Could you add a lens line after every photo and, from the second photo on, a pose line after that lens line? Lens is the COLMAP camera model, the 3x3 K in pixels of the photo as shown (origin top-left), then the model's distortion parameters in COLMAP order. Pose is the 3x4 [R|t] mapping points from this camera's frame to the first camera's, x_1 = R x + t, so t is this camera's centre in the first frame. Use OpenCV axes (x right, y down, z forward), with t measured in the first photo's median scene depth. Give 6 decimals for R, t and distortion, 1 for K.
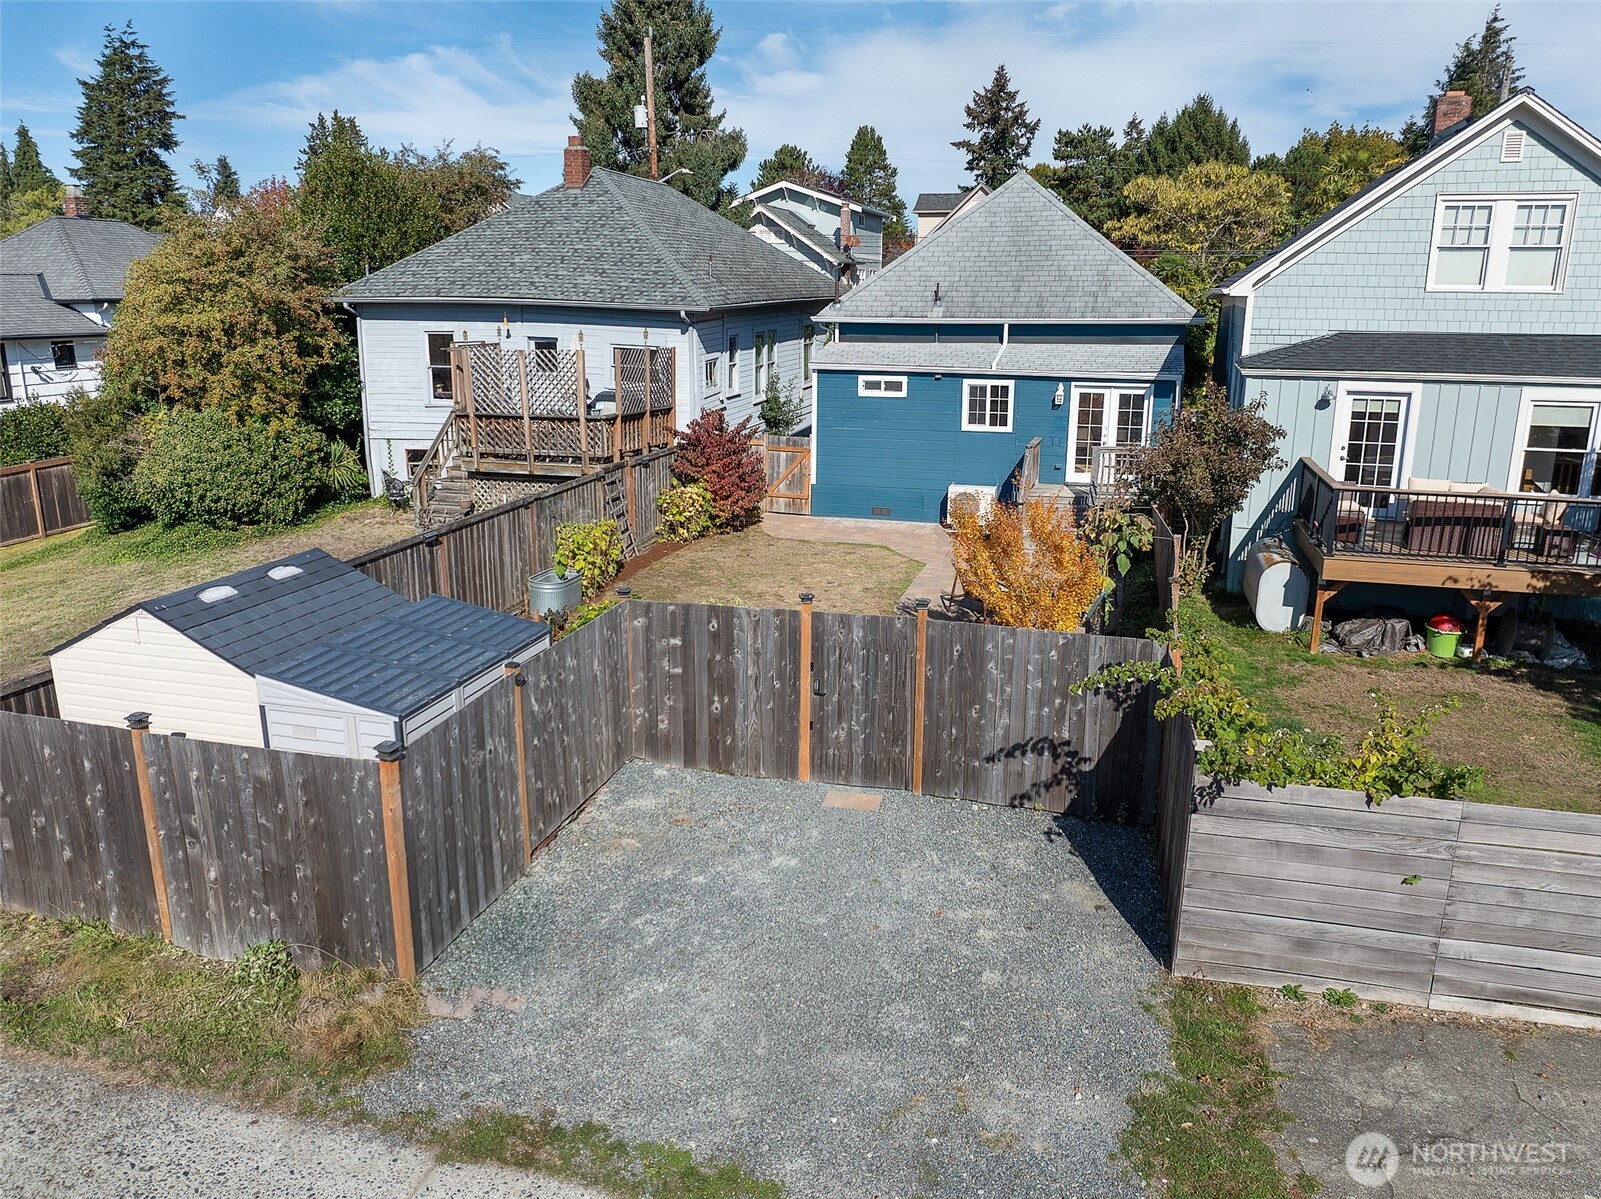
lens RADIAL K [[1165.9, 0, 800.5], [0, 1165.9, 599.5], [0, 0, 1]] dist [-0.045797, 0.022618]
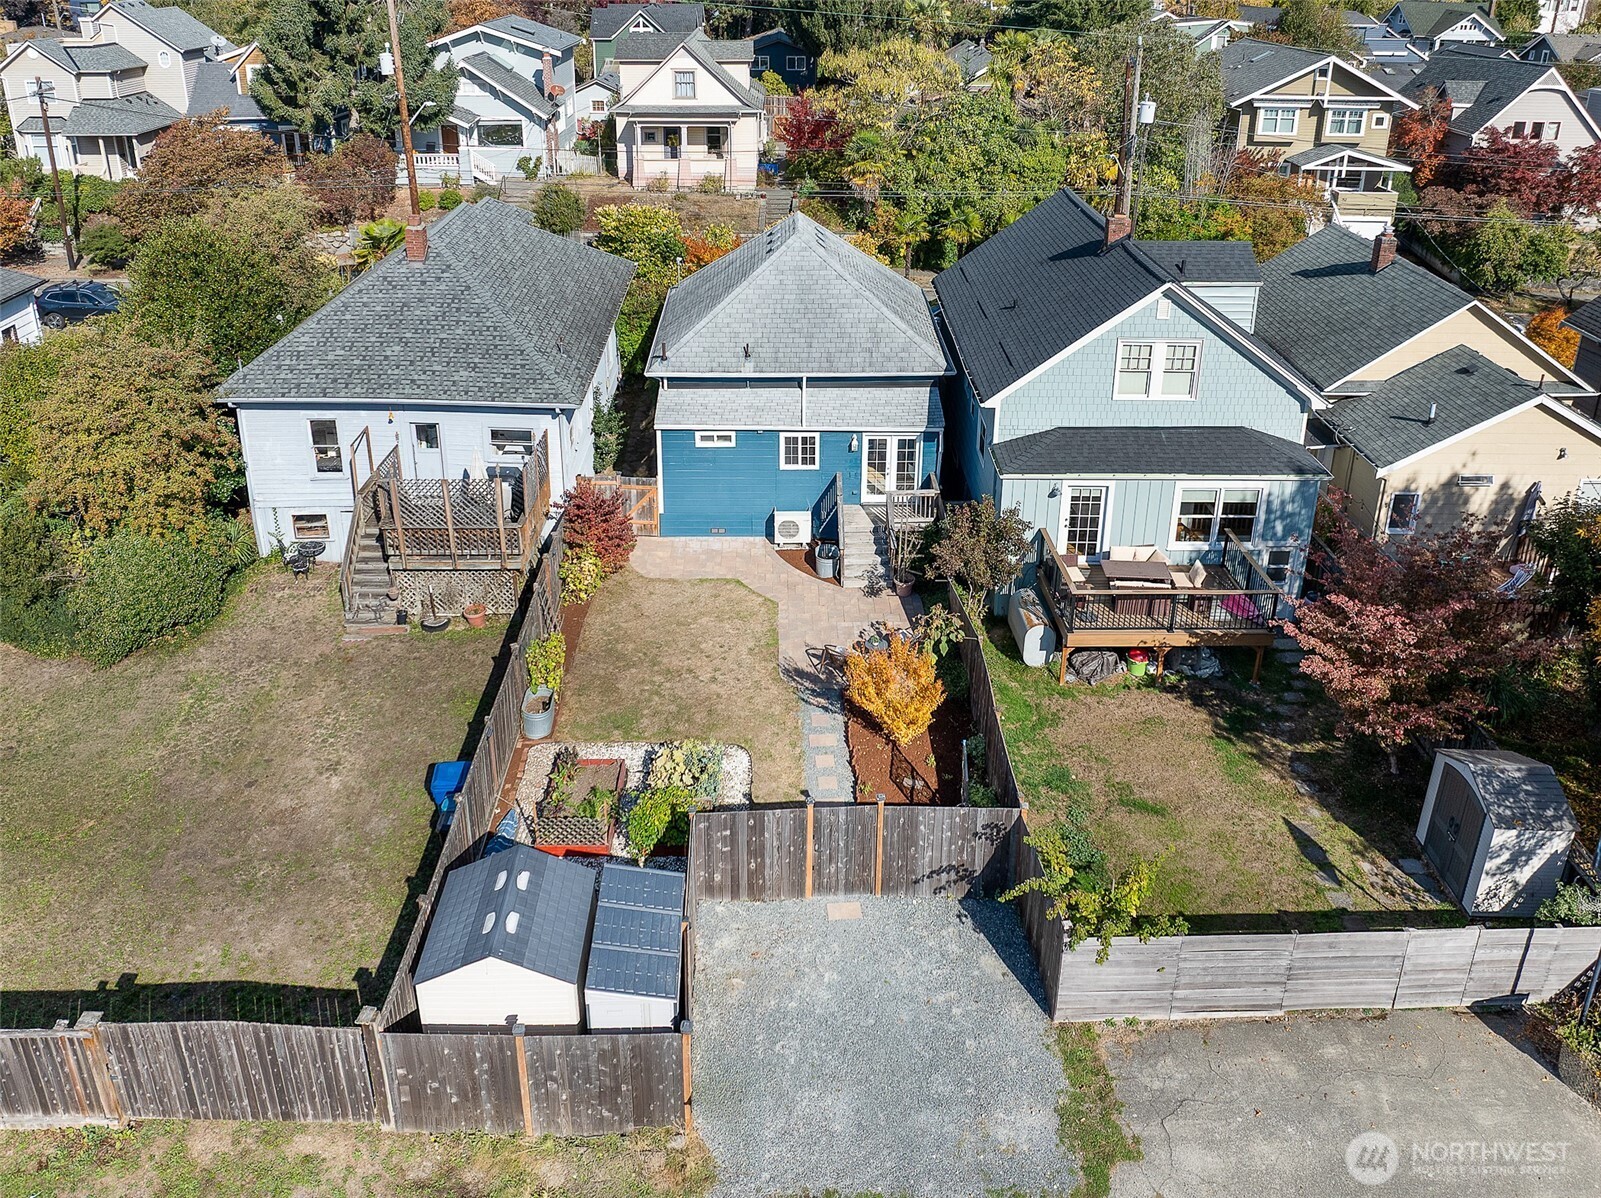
lens RADIAL K [[1236.5, 0, 799.9], [0, 1236.5, 409.2], [0, 0, 1]] dist [-0.015422, -0.007117]
pose [[0.954775, -0.101699, 0.279397, -0.268863], [0.072031, 0.990809, 0.114498, -0.459647], [-0.288473, -0.089194, 0.953325, -0.373482]]
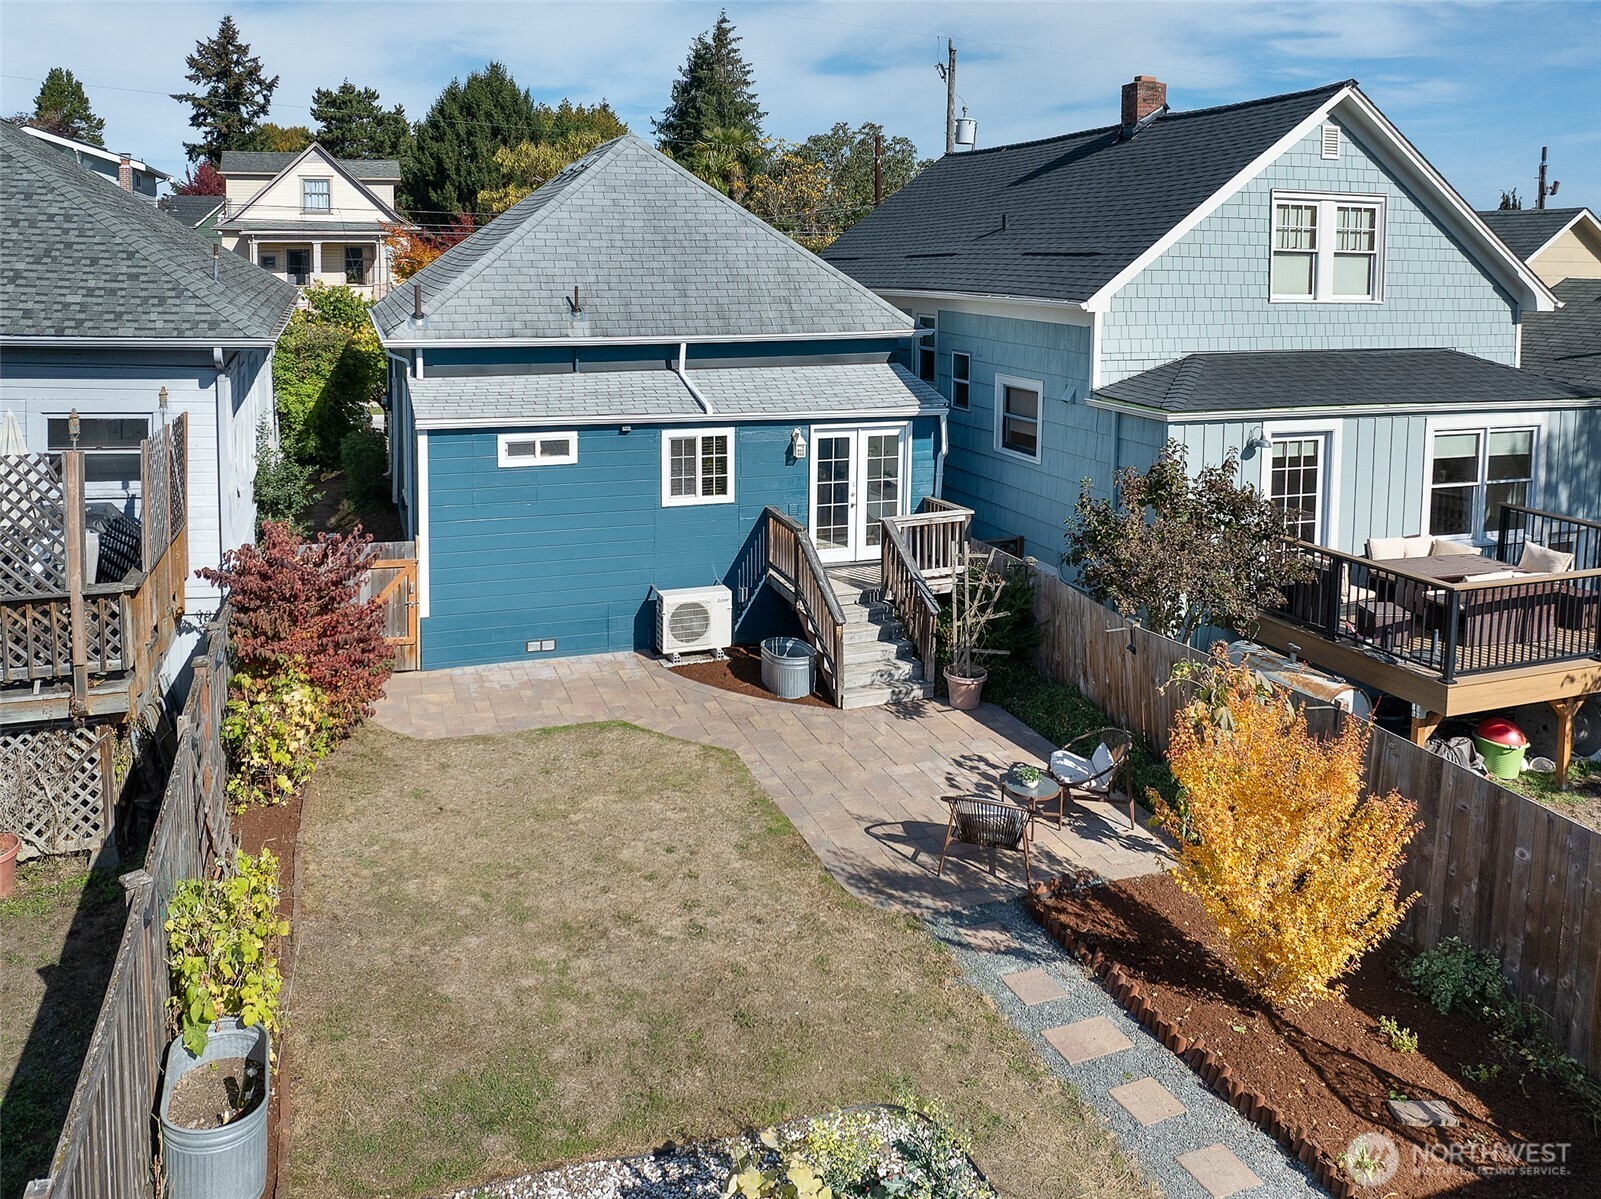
lens RADIAL K [[1197.4, 0, 733.9], [0, 1197.4, 360.9], [0, 0, 1]] dist [-0.038008, 0.000863]
pose [[0.823396, -0.043193, 0.565821, -0.263749], [0.138509, 0.982239, -0.126579, -0.169615], [-0.550304, 0.182596, 0.814754, 0.513721]]
